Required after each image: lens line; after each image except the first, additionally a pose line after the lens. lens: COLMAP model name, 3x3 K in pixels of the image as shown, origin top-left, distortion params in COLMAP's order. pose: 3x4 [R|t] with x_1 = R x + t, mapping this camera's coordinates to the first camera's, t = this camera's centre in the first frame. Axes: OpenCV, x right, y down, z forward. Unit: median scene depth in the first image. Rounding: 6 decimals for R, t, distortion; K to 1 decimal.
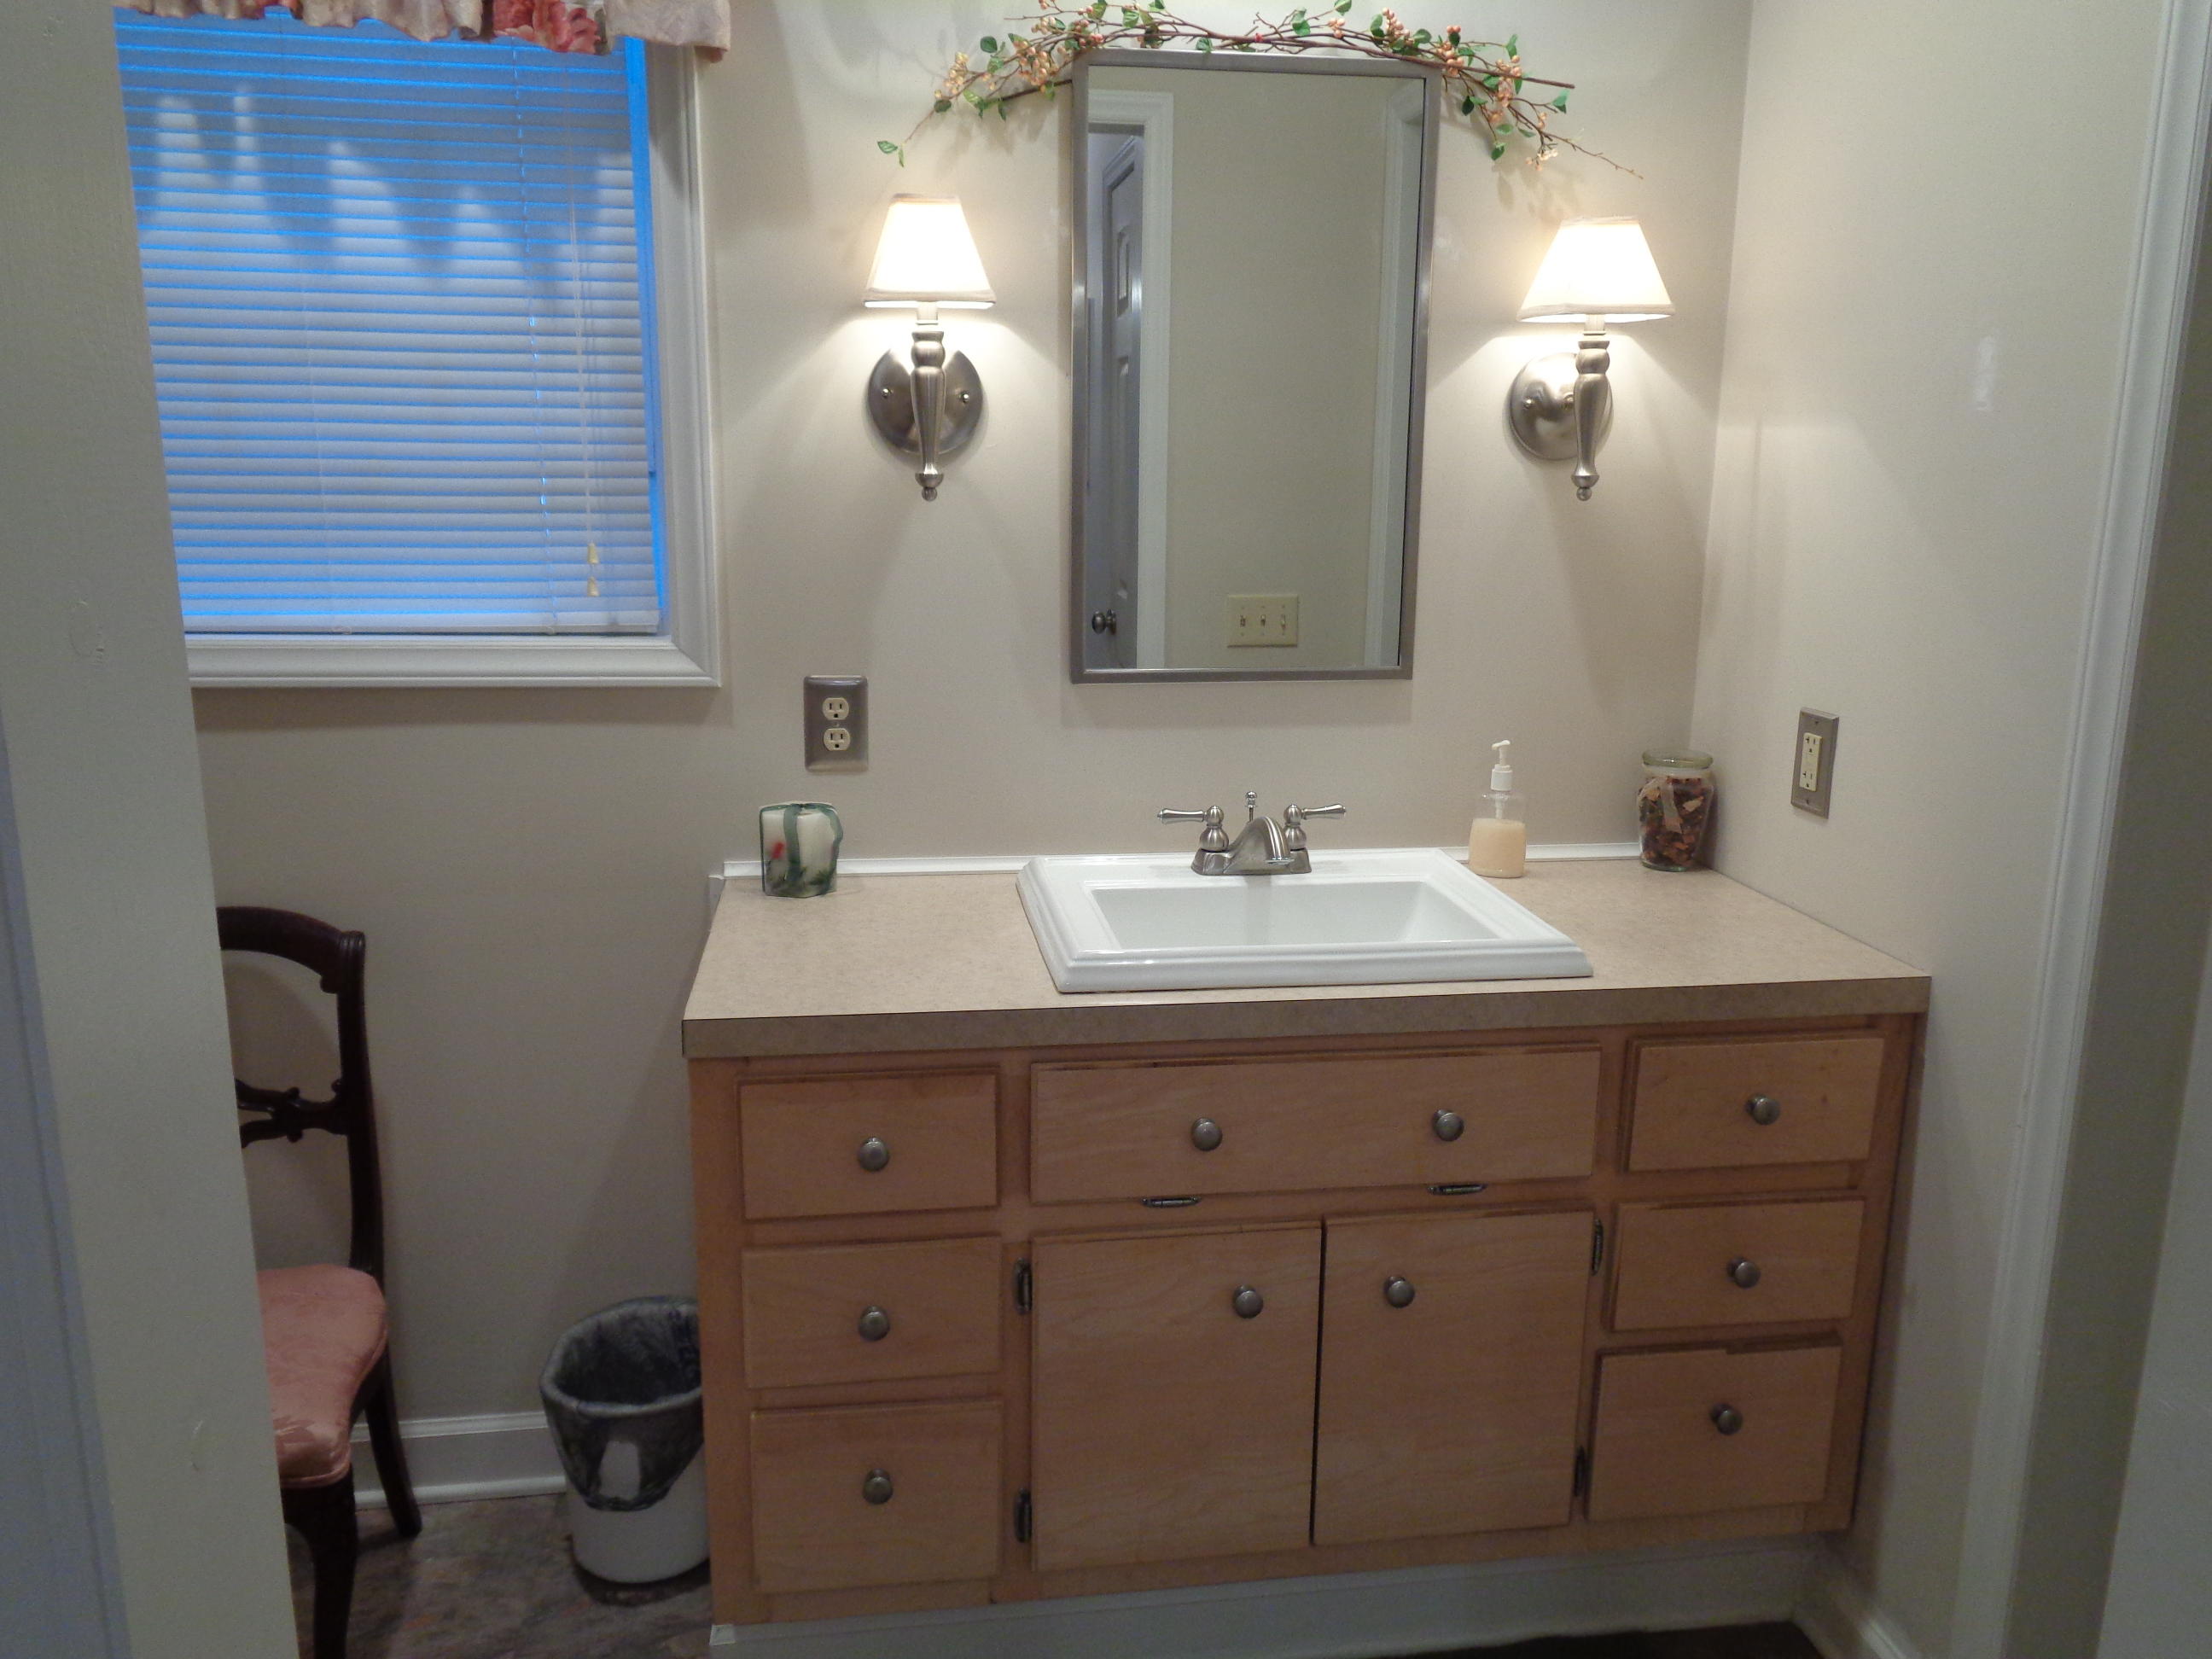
lens RADIAL K [[1663.3, 0, 1120.8], [0, 1663.3, 809.0], [0, 0, 1]] dist [-0.003322, 0.011400]
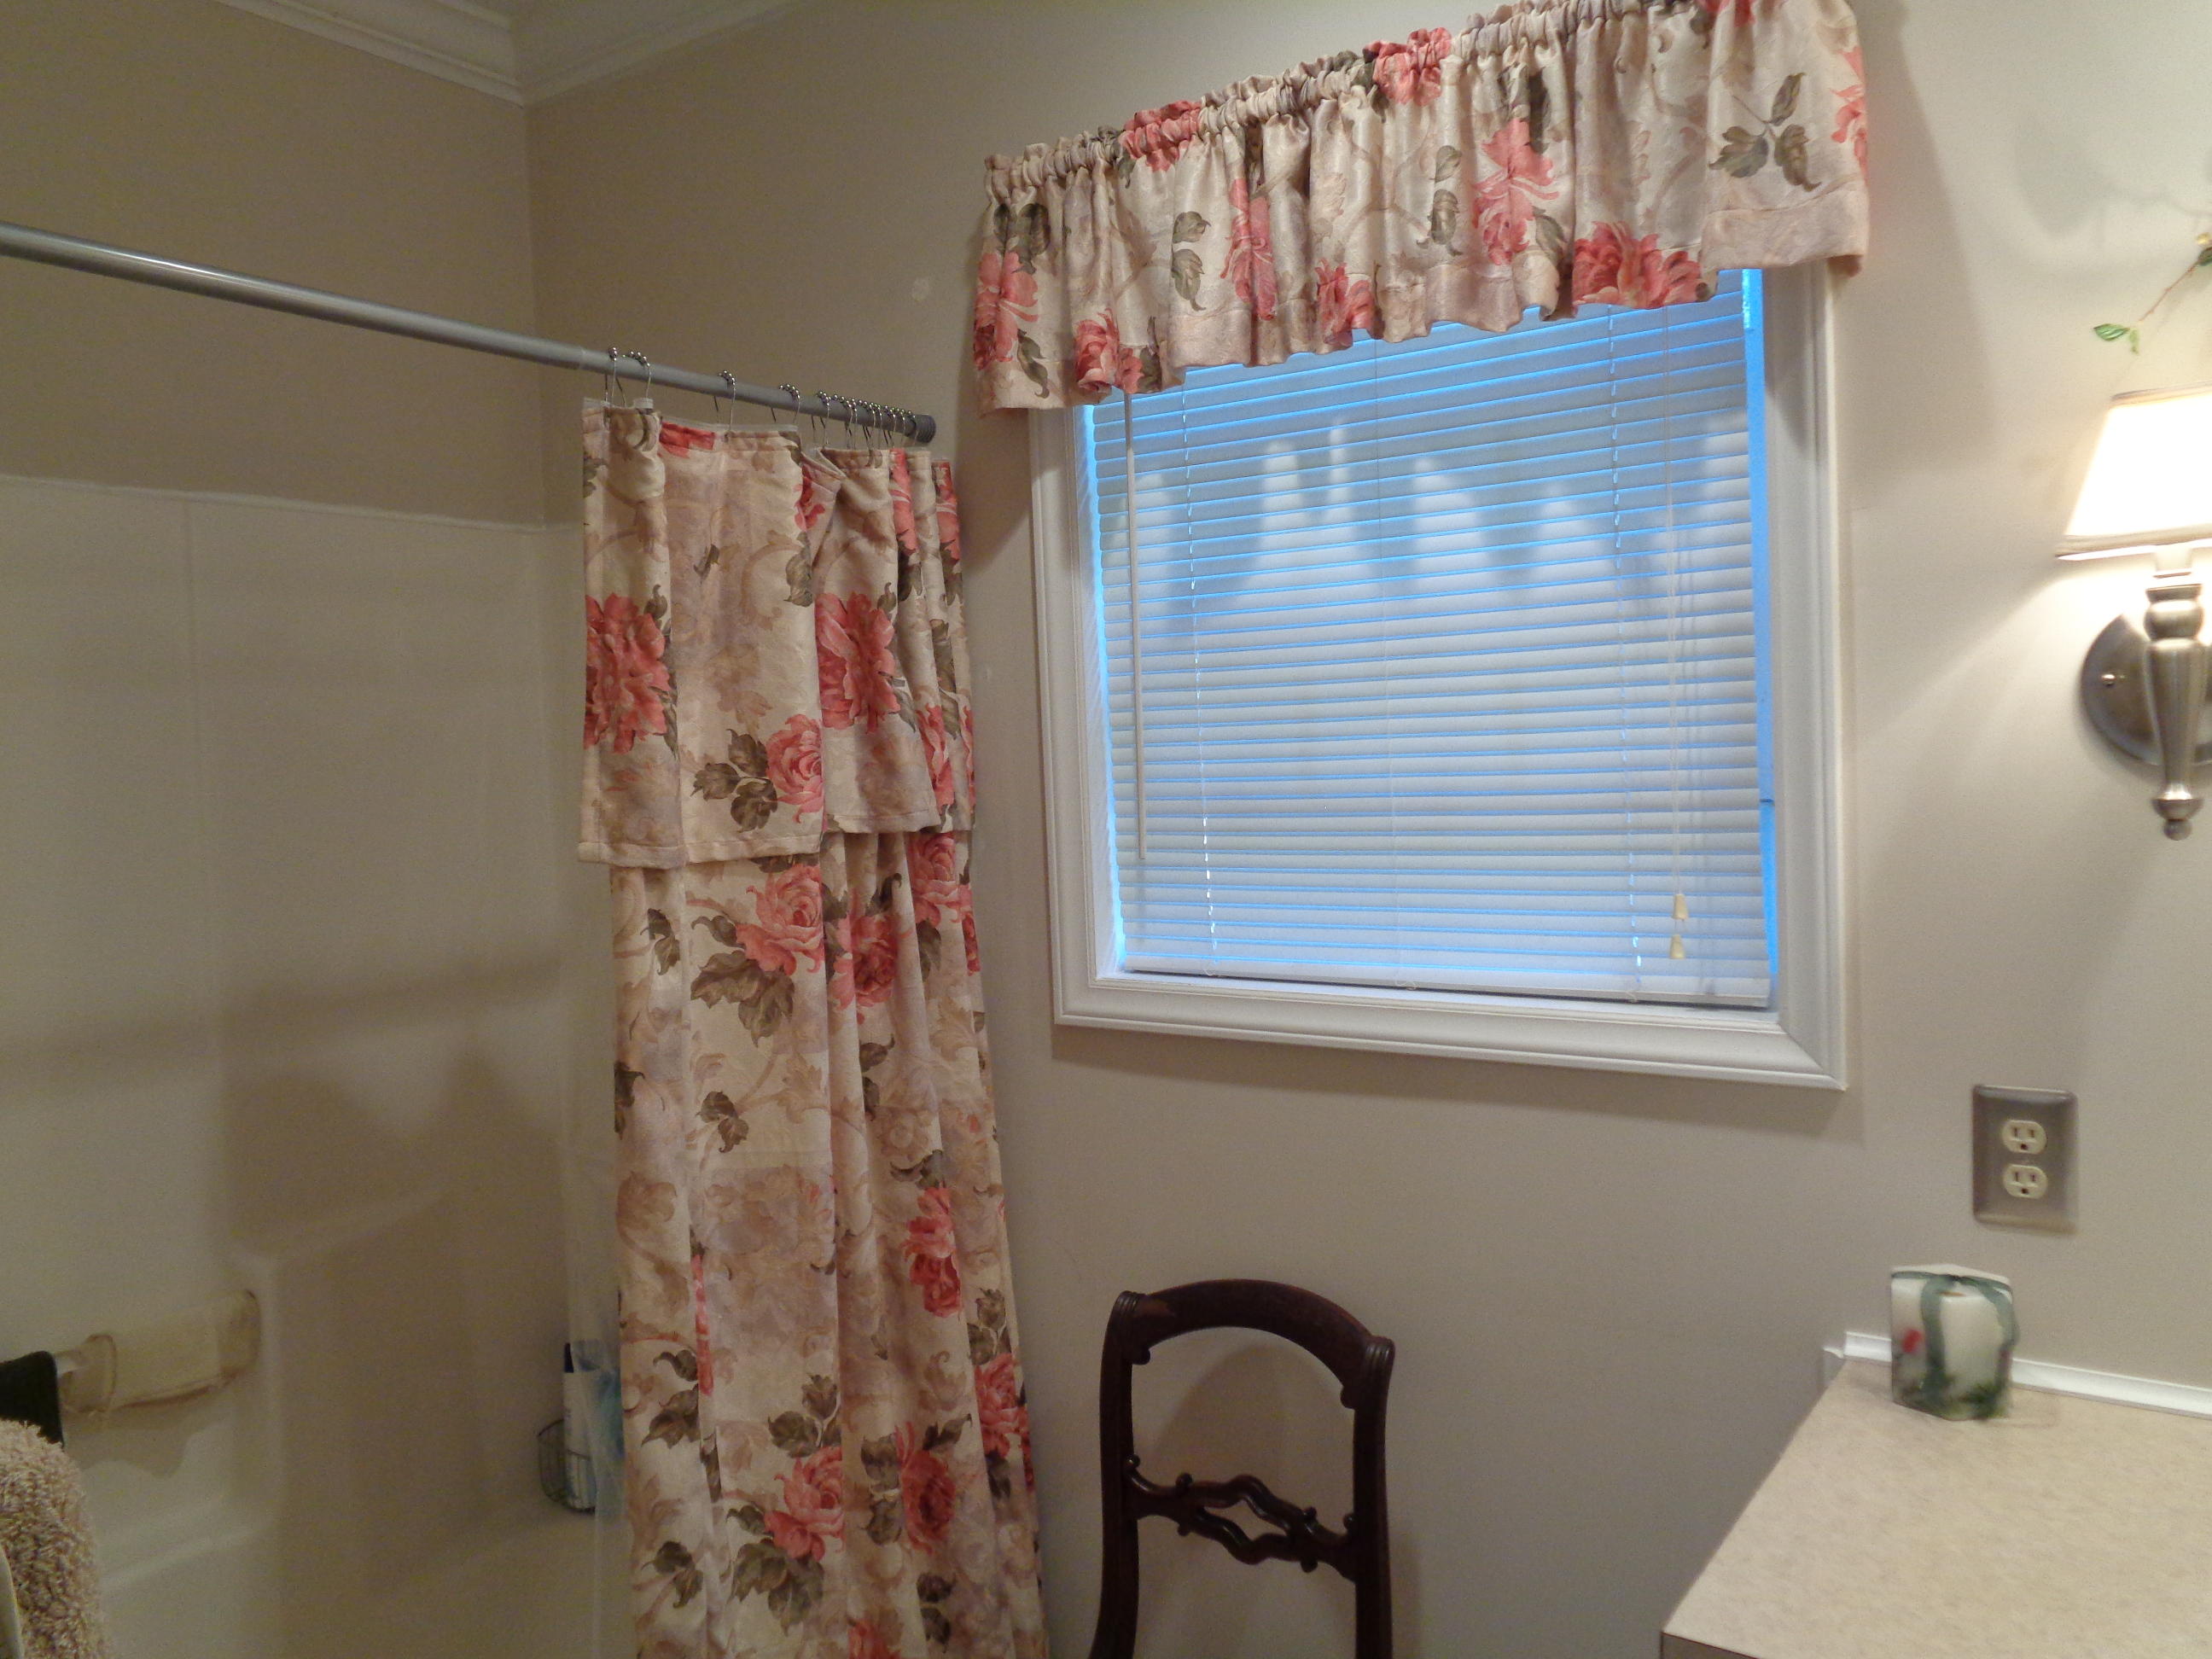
lens RADIAL K [[1663.3, 0, 1104.9], [0, 1663.3, 823.2], [0, 0, 1]] dist [-0.003322, 0.011400]
pose [[0.716104, -0.010559, -0.697914, 0.039361], [-0.094919, 0.989124, -0.112358, -0.079789], [0.691510, 0.146705, 0.707313, 0.253088]]
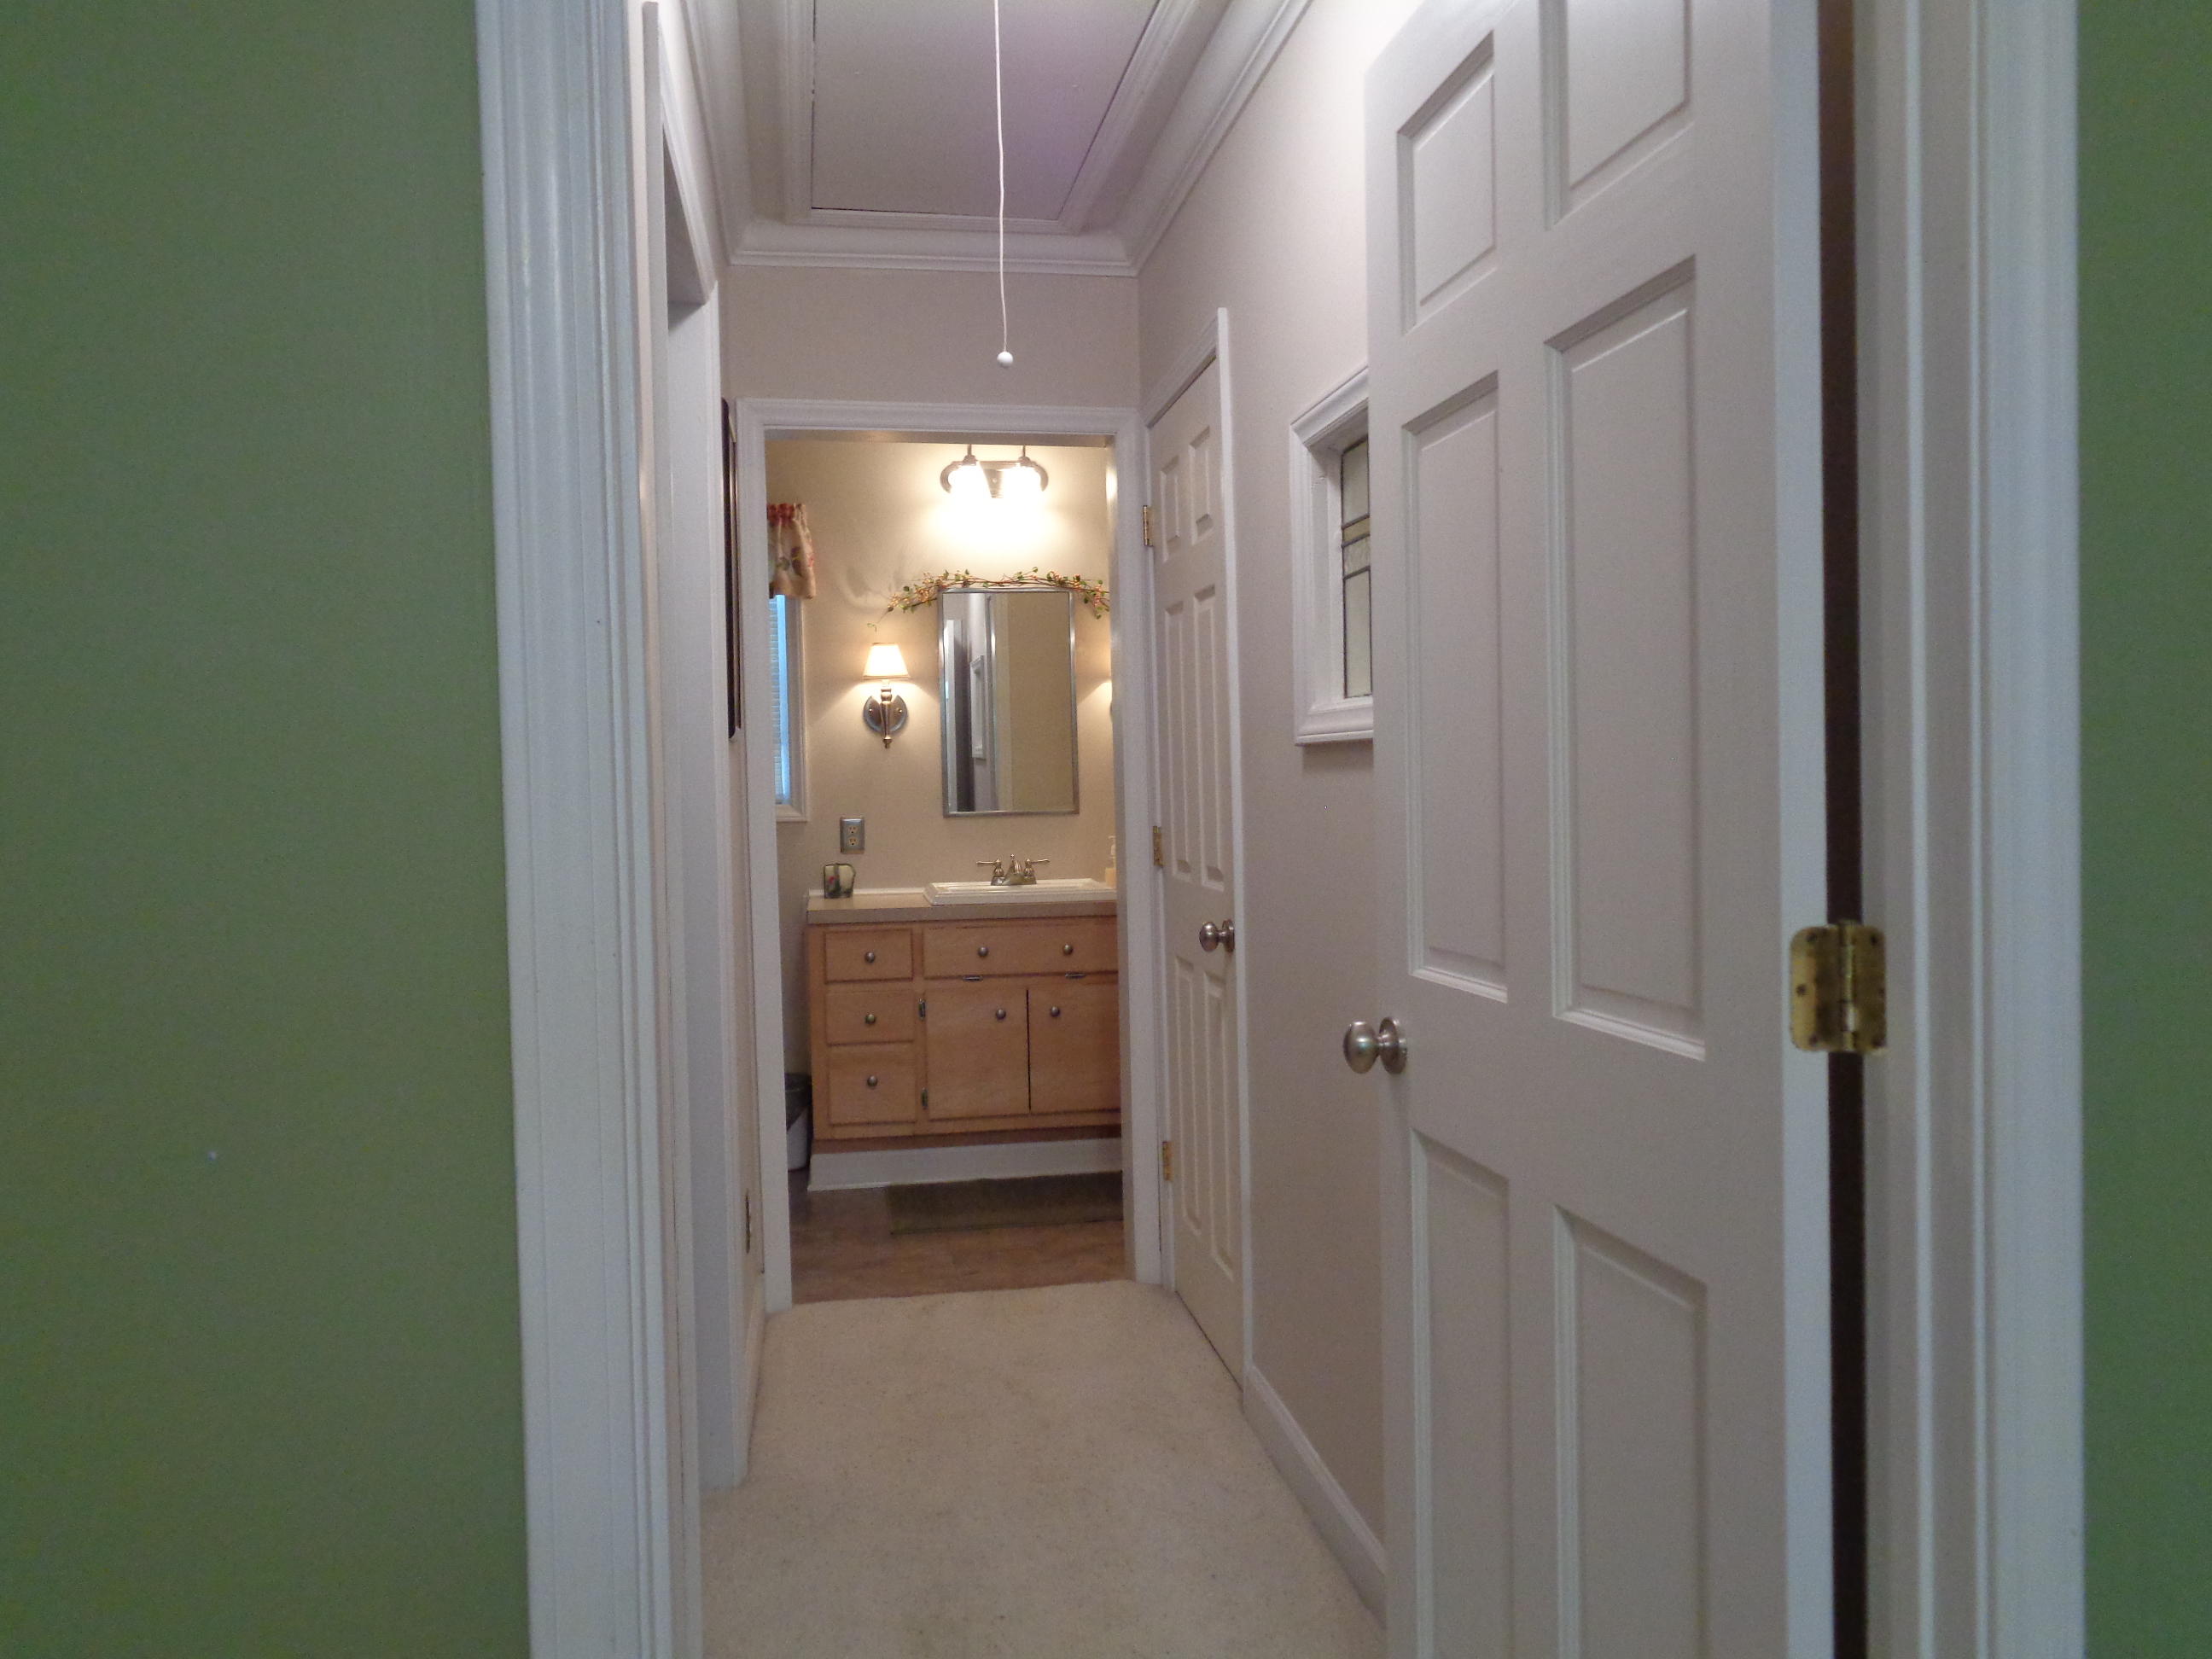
lens RADIAL K [[1663.3, 0, 1086.1], [0, 1663.3, 848.9], [0, 0, 1]] dist [-0.003322, 0.011400]
pose [[0.999445, -0.033256, -0.002014, 0.208620], [0.032291, 0.981773, -0.187295, 0.491780], [0.008206, 0.187126, 0.982302, -1.626183]]
